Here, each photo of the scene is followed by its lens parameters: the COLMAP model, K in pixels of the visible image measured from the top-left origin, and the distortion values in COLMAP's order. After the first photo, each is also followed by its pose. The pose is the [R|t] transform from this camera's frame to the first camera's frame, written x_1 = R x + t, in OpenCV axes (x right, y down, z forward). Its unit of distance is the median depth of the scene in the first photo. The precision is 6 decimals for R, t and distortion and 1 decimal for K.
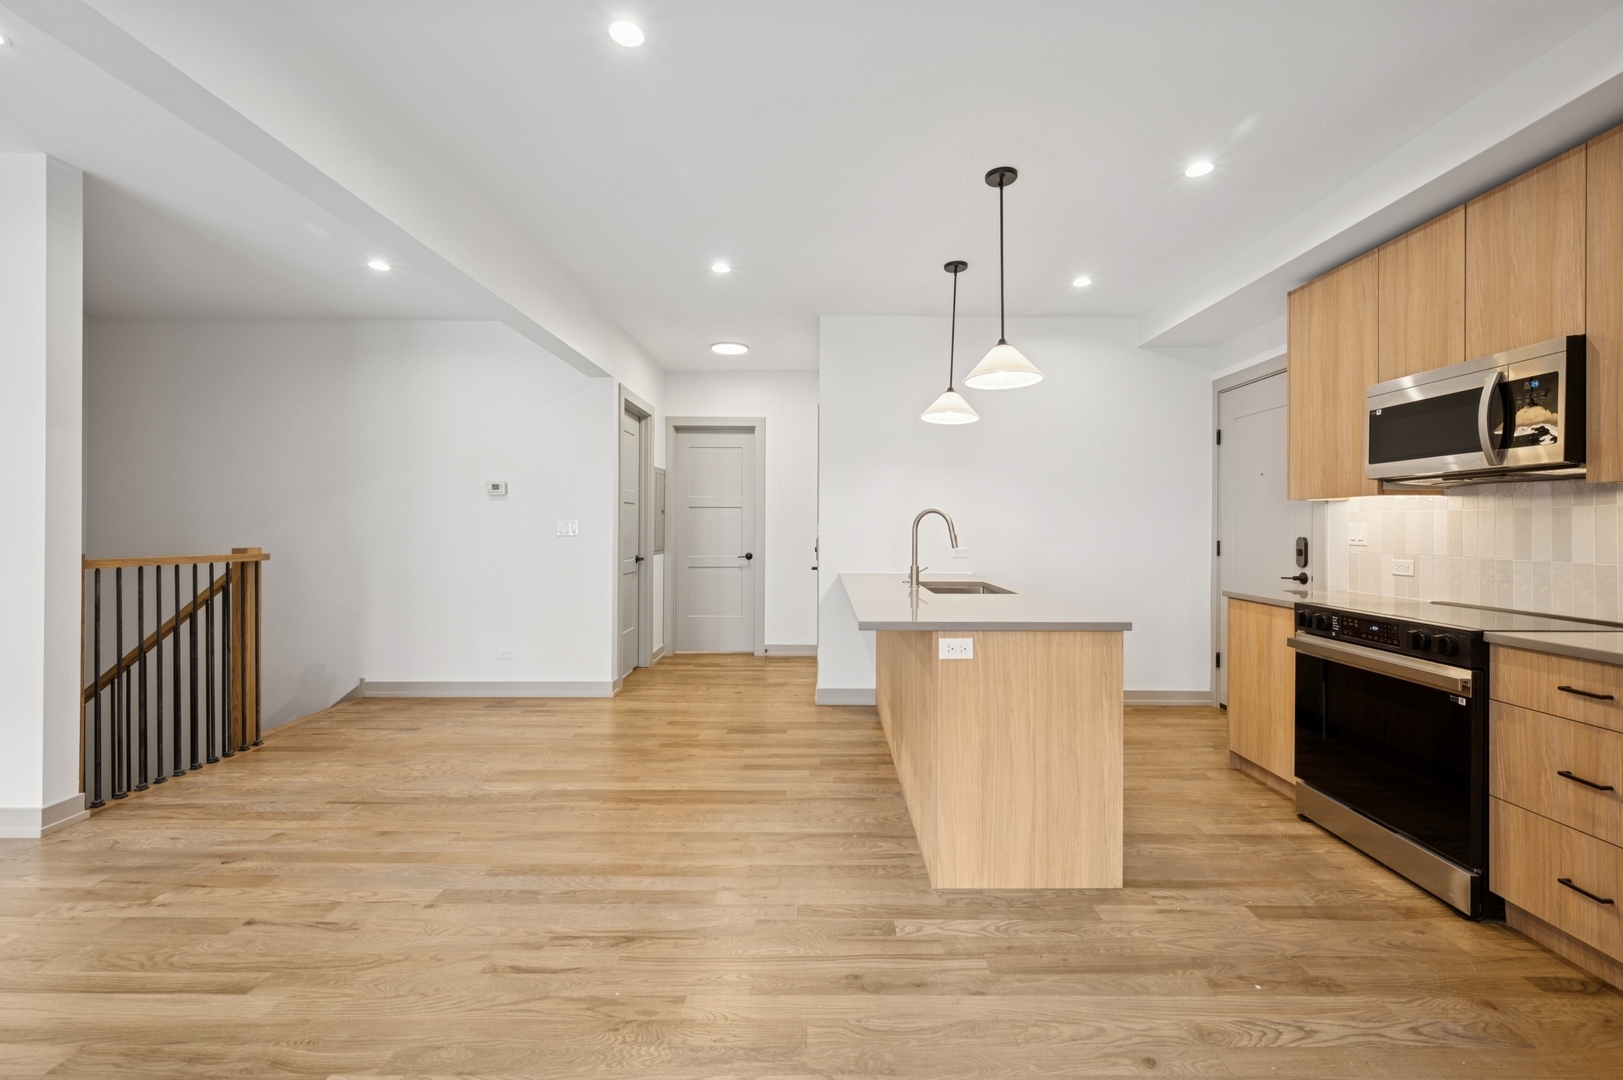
lens RADIAL K [[656.2, 0, 827.1], [0, 656.2, 528.4], [0, 0, 1]] dist [-0.000467, 0.000116]
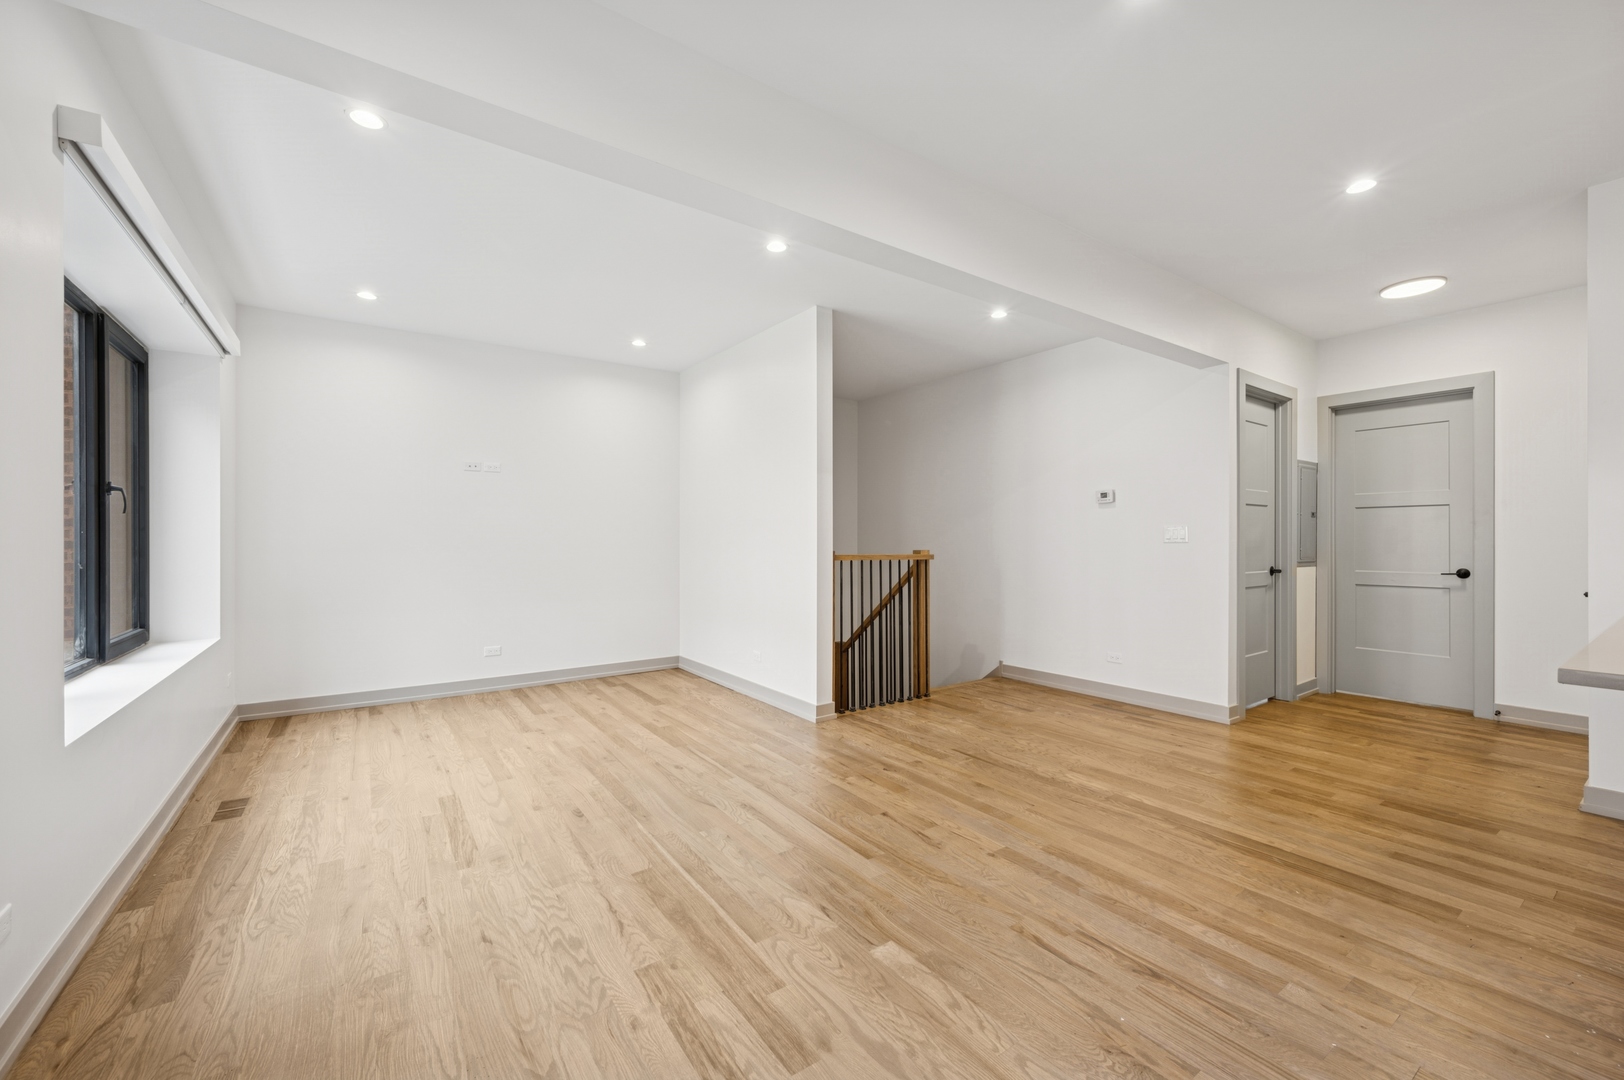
lens RADIAL K [[644.2, 0, 812.0], [0, 644.2, 540.0], [0, 0, 1]] dist [-0.000343, 0.000104]
pose [[0.569603, -0.003810, -0.821911, 0.116137], [0.000641, 0.999991, -0.004191, 0.019690], [0.821920, 0.001860, 0.569600, 0.071763]]
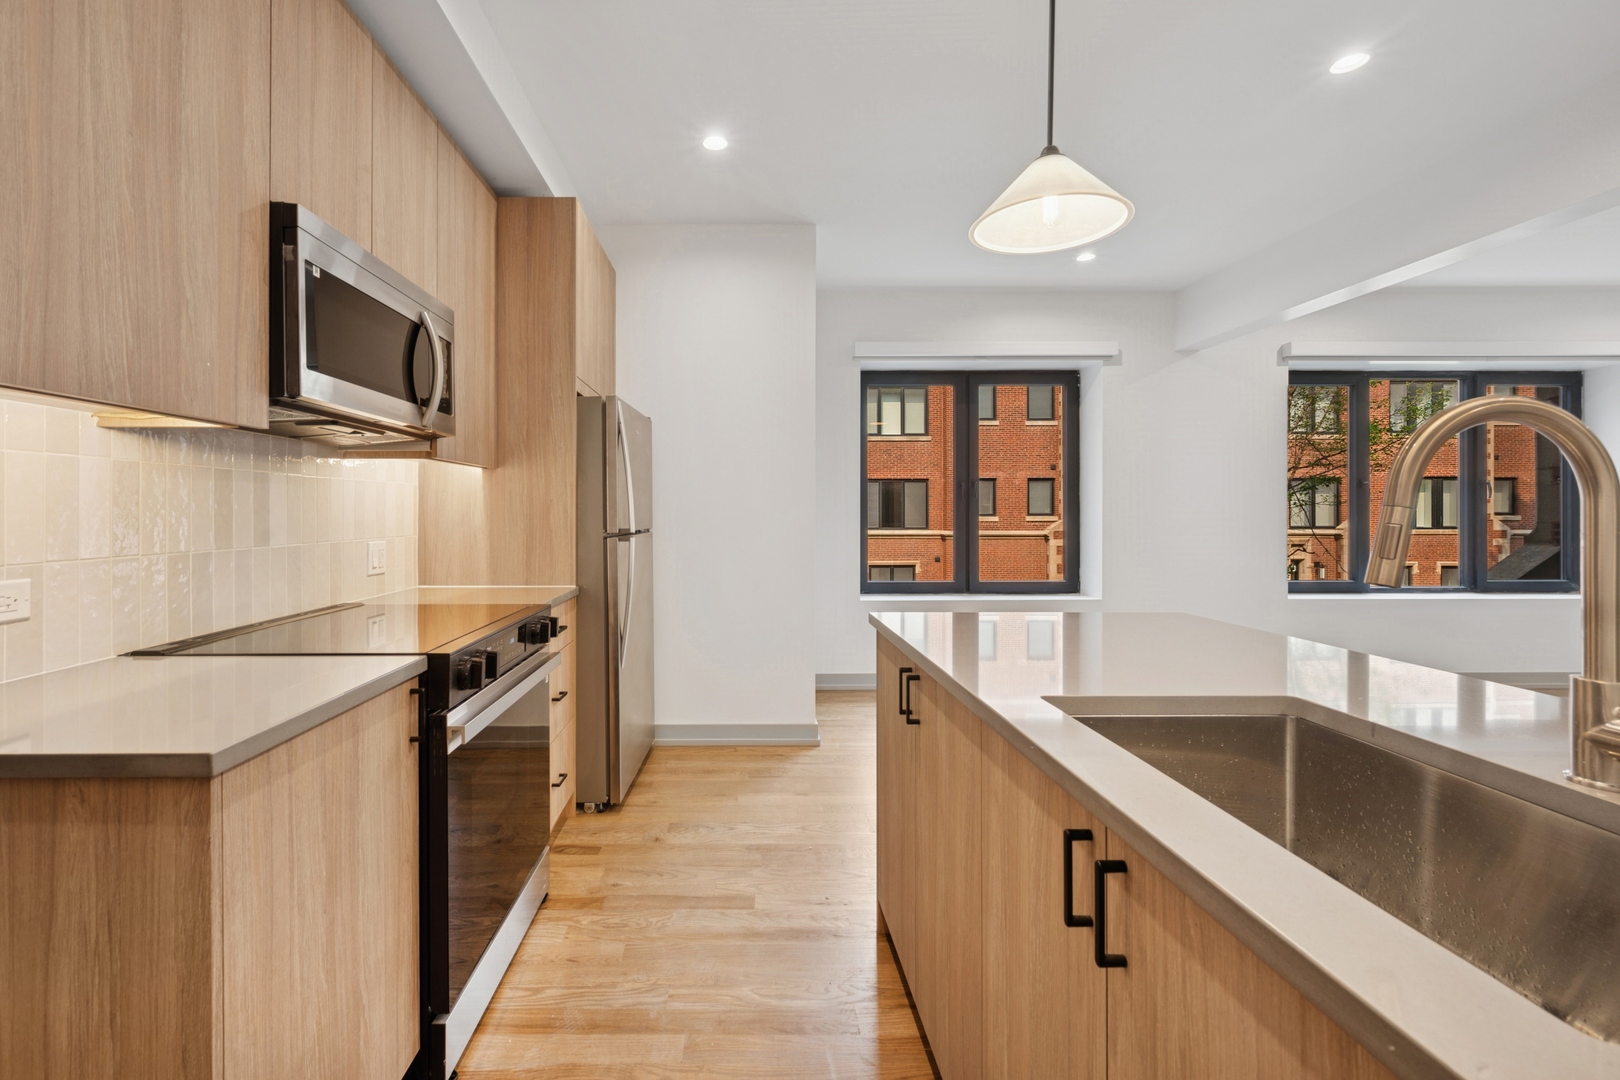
lens RADIAL K [[674.2, 0, 754.4], [0, 674.2, 517.2], [0, 0, 1]] dist [0.000095, 0.000063]
pose [[-0.999991, -0.002933, -0.002980, 0.498418], [-0.002958, 0.999959, 0.008508, 0.008193], [0.002955, 0.008516, -0.999959, 1.519017]]
